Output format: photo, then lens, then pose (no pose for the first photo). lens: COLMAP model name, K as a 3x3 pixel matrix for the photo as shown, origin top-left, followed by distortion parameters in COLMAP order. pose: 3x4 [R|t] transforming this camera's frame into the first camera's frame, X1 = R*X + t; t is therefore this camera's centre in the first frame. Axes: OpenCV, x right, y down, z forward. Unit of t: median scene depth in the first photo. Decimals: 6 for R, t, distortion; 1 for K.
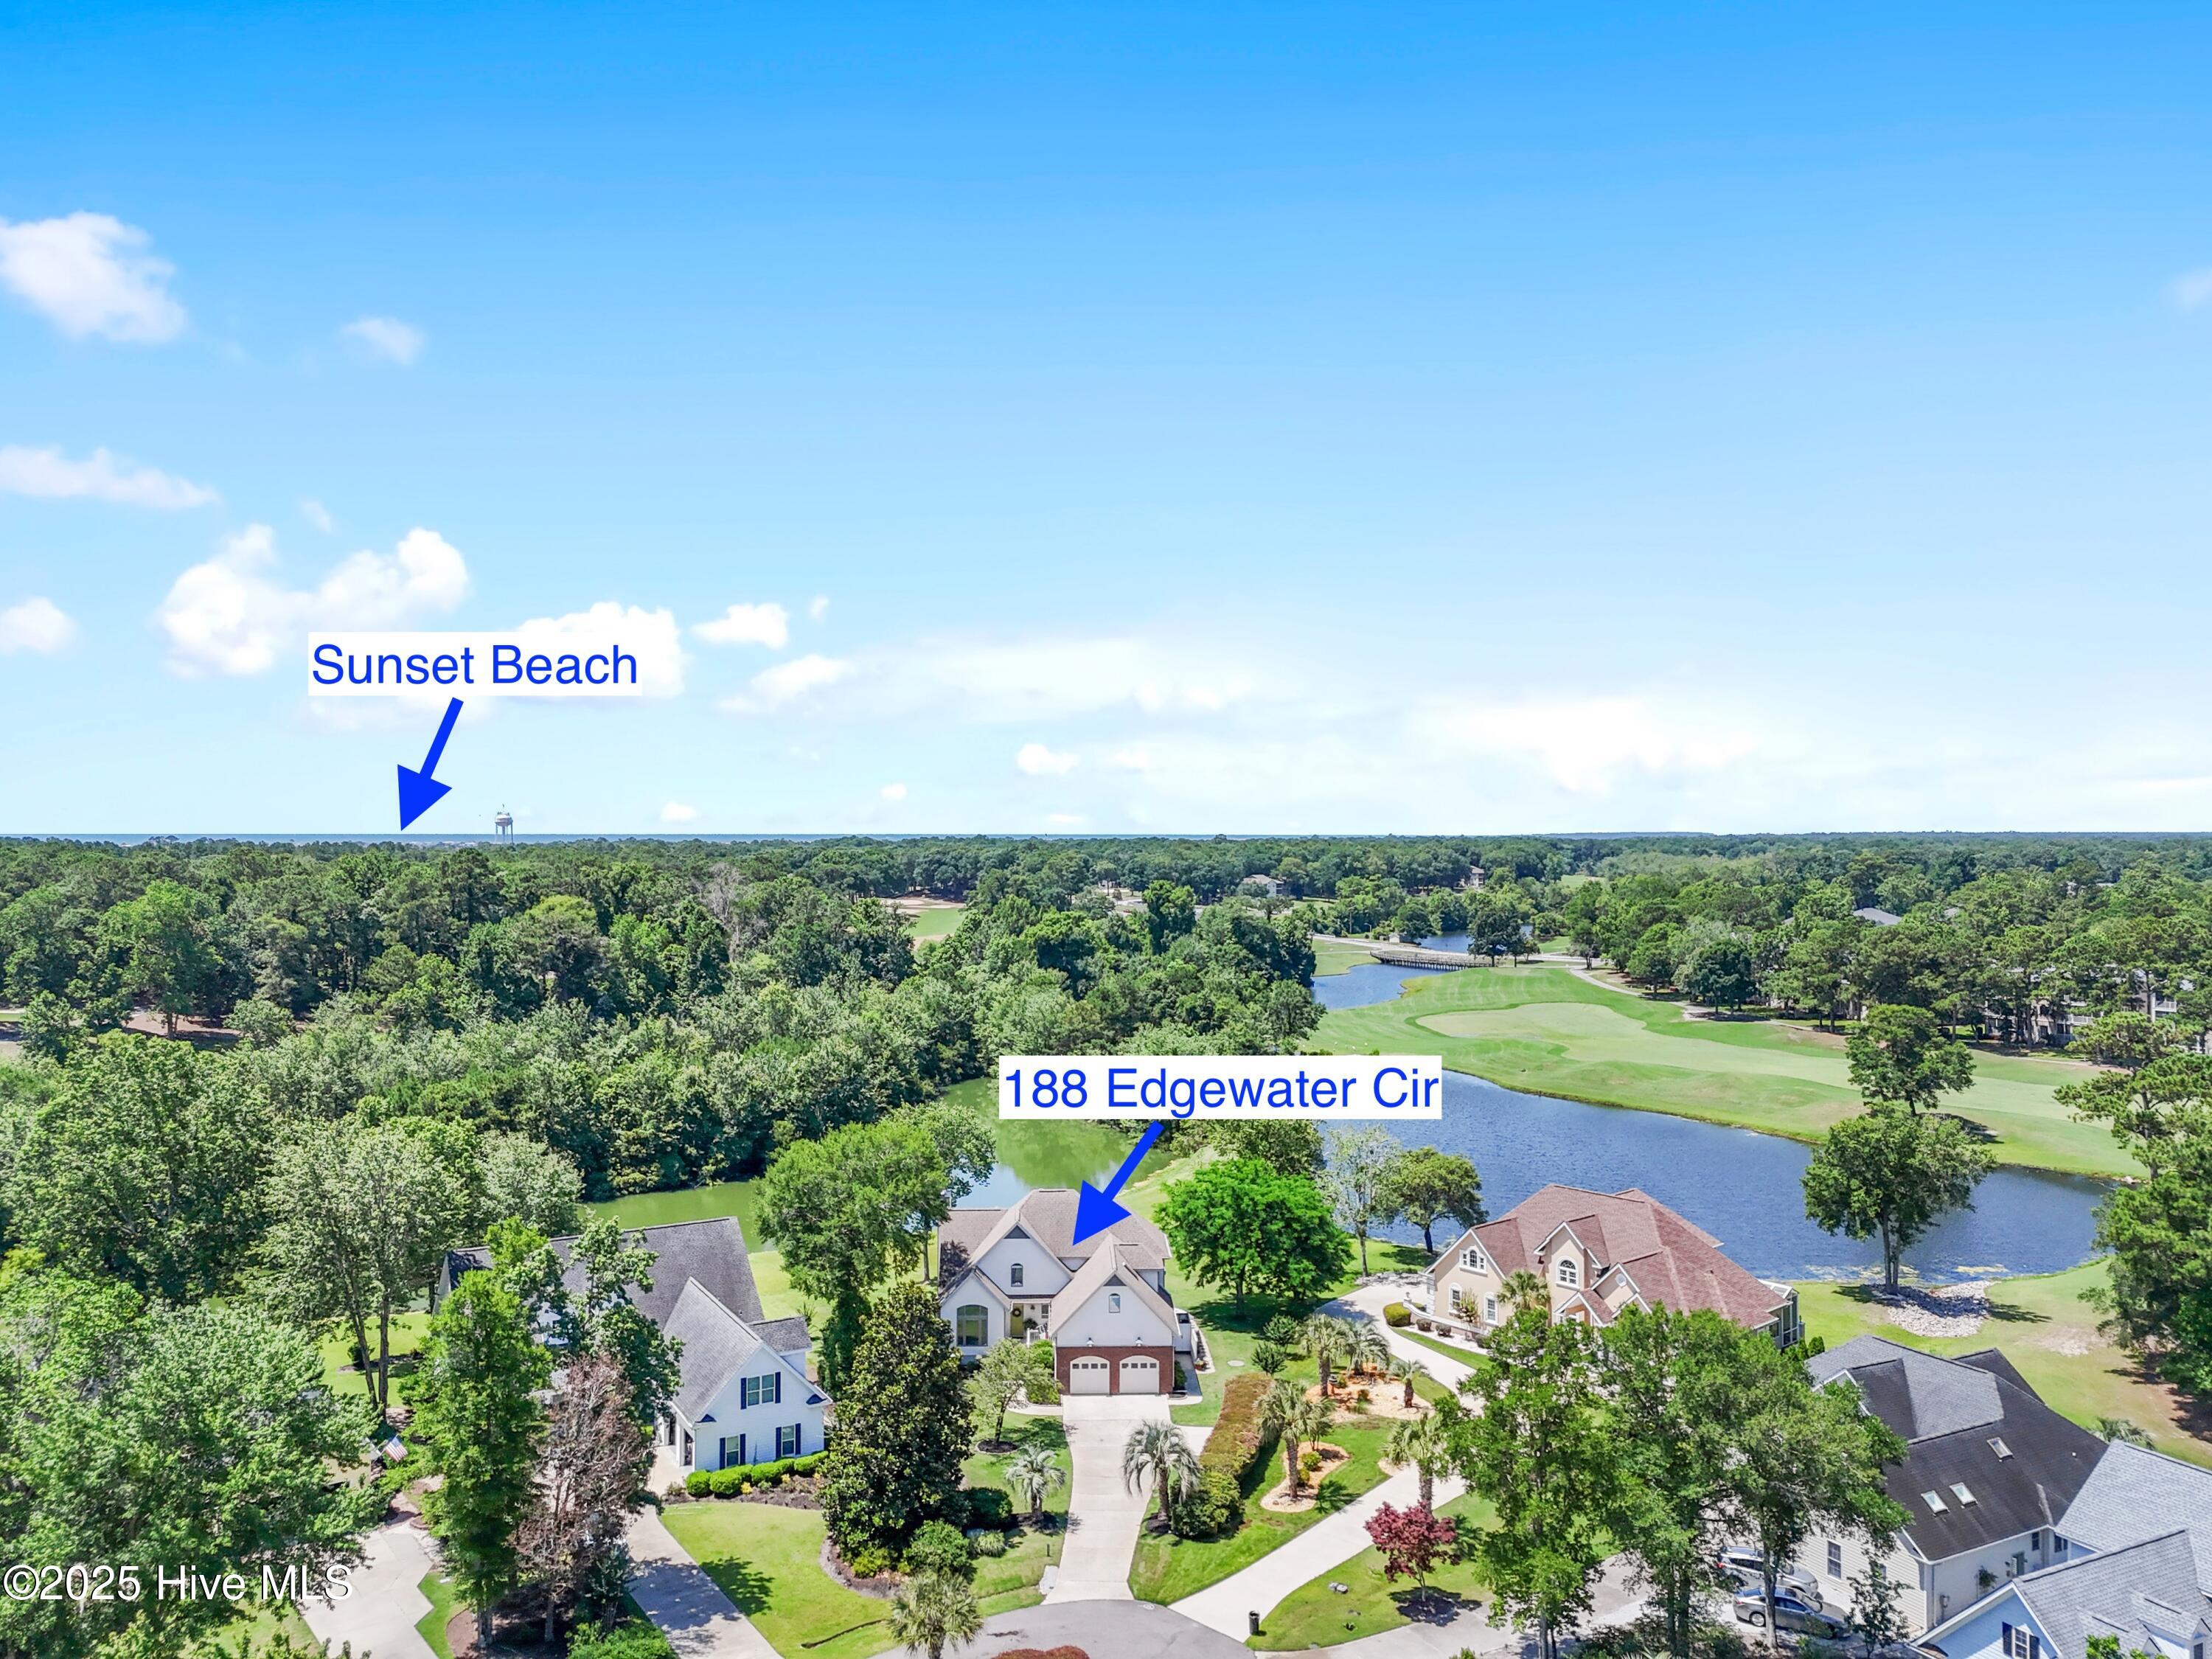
lens RADIAL K [[1611.9, 0, 1116.9], [0, 1611.9, 832.9], [0, 0, 1]] dist [0.080160, -0.077891]
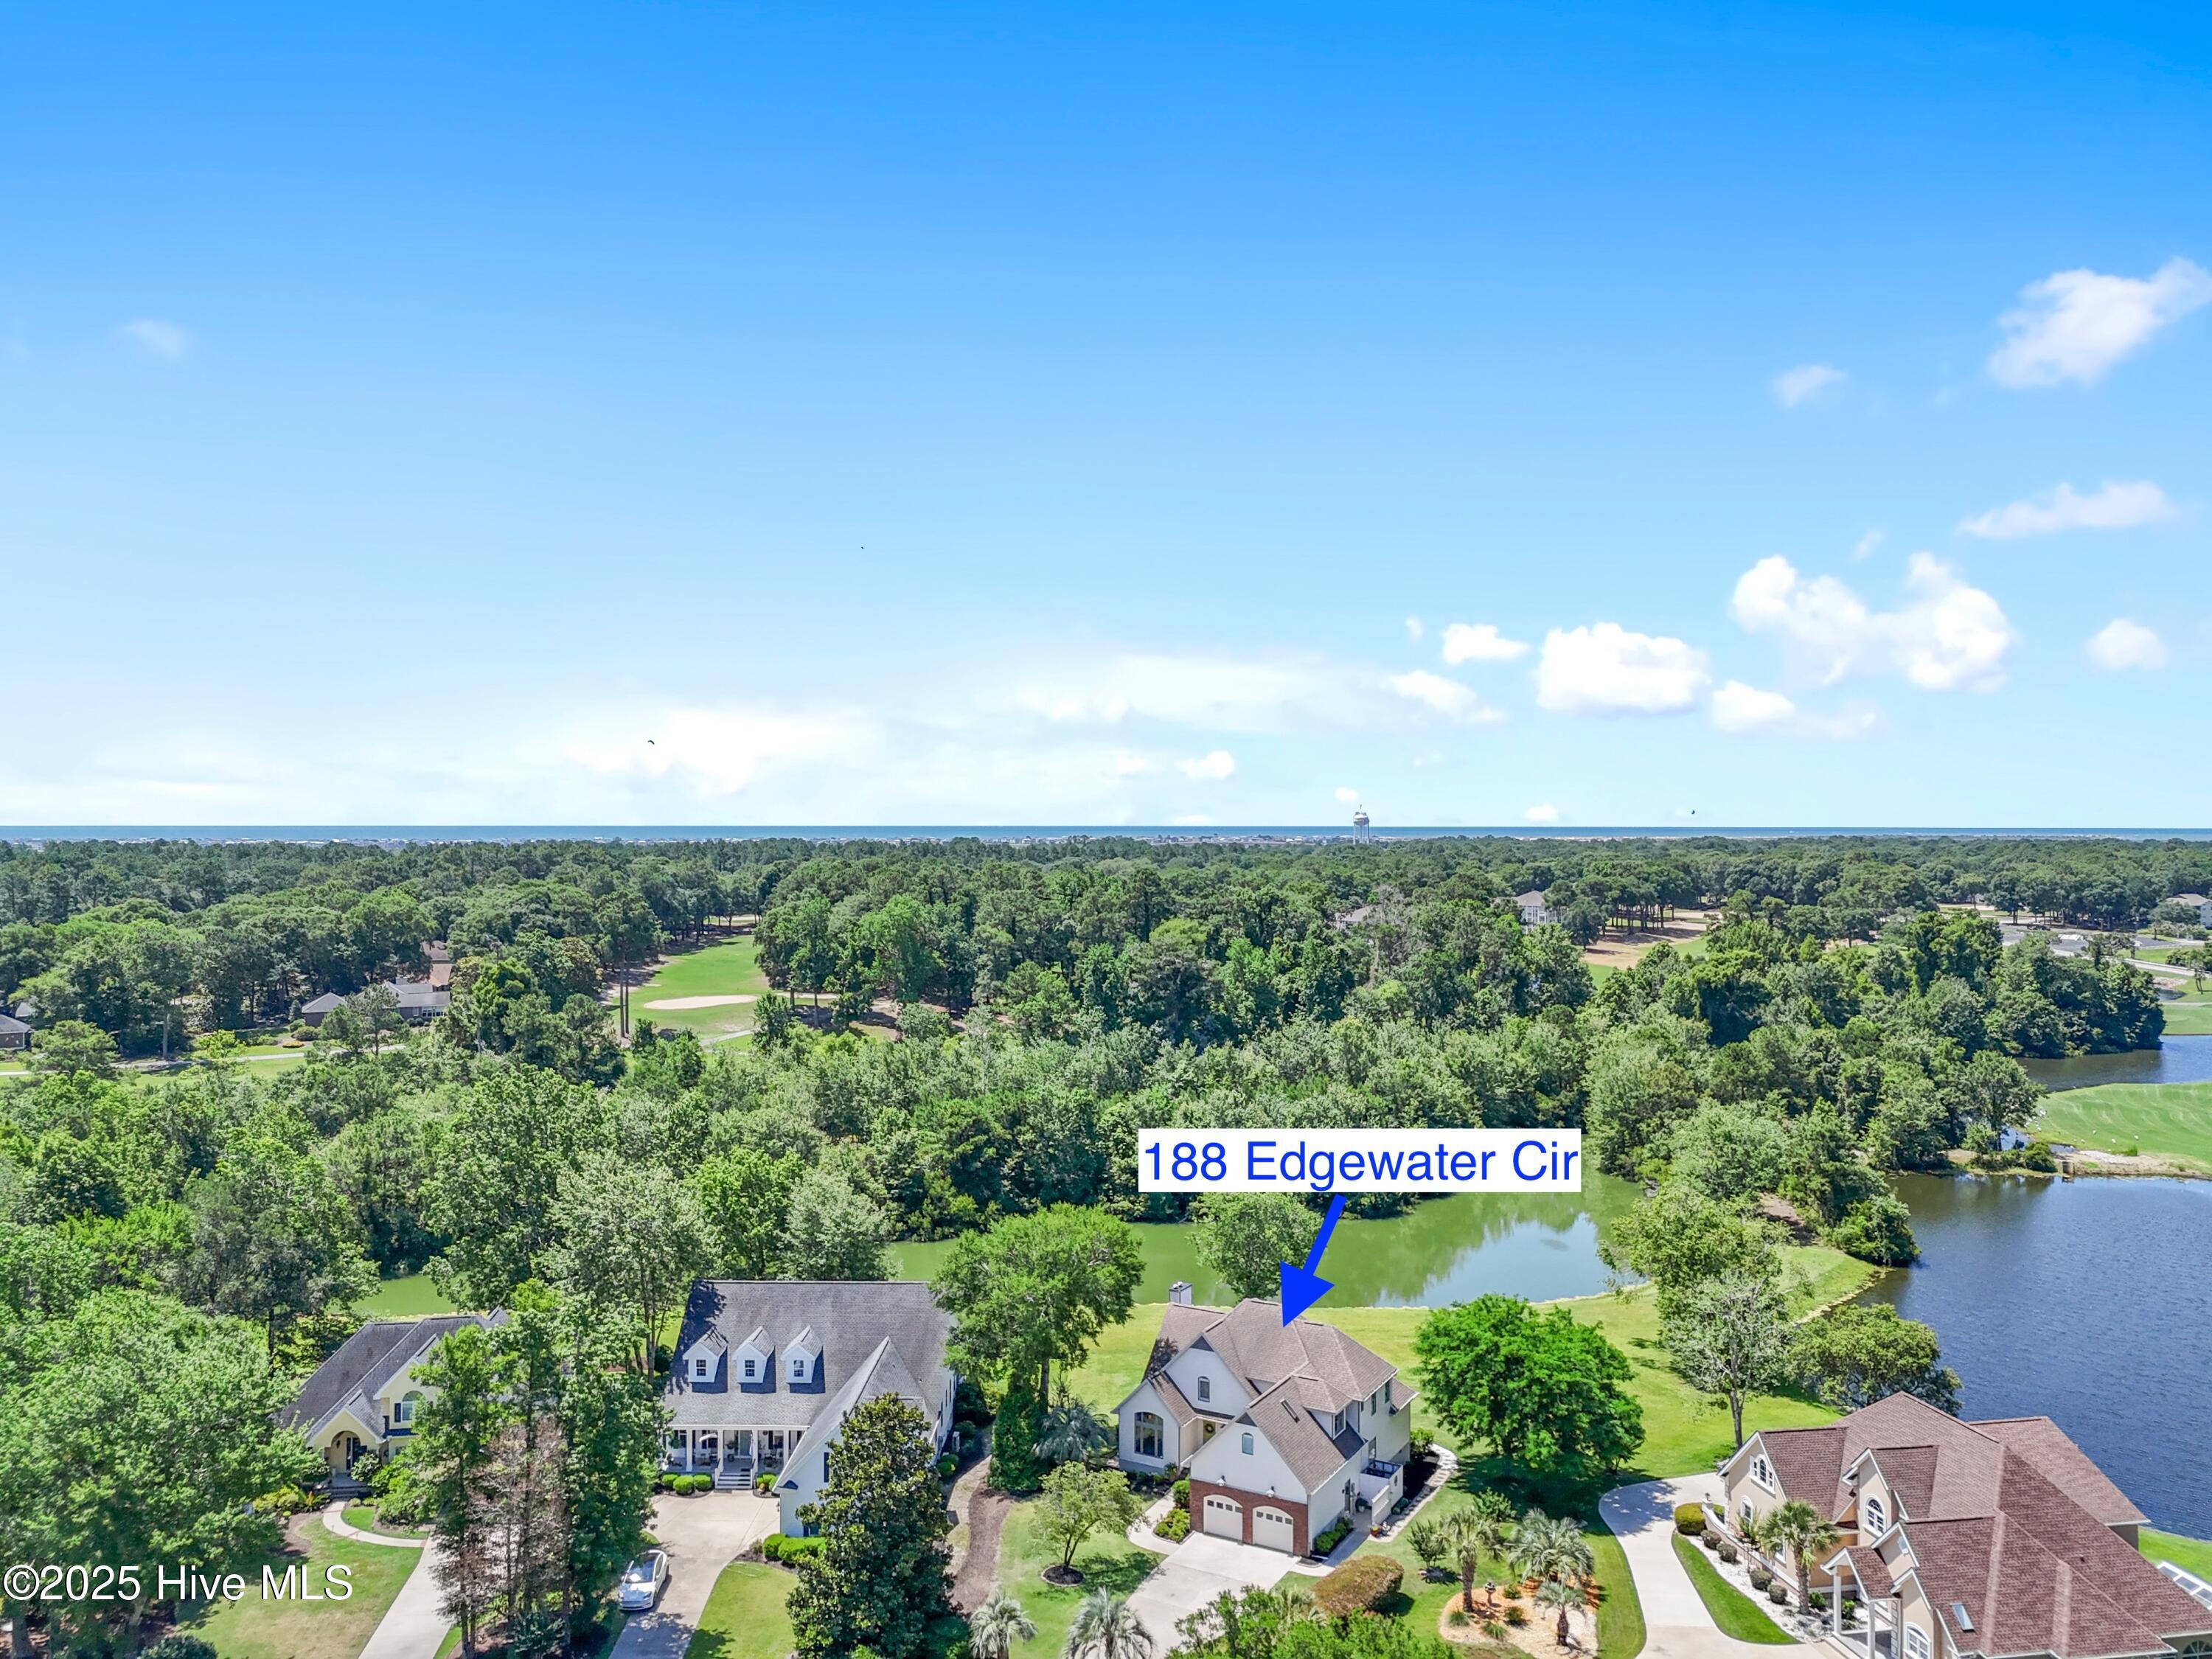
lens RADIAL K [[1611.9, 0, 1116.9], [0, 1611.9, 832.9], [0, 0, 1]] dist [0.080160, -0.077891]
pose [[0.859832, 0.005981, -0.510542, 0.161326], [-0.003938, 0.999979, 0.005083, -0.023467], [0.510561, -0.002360, 0.859838, 0.070040]]
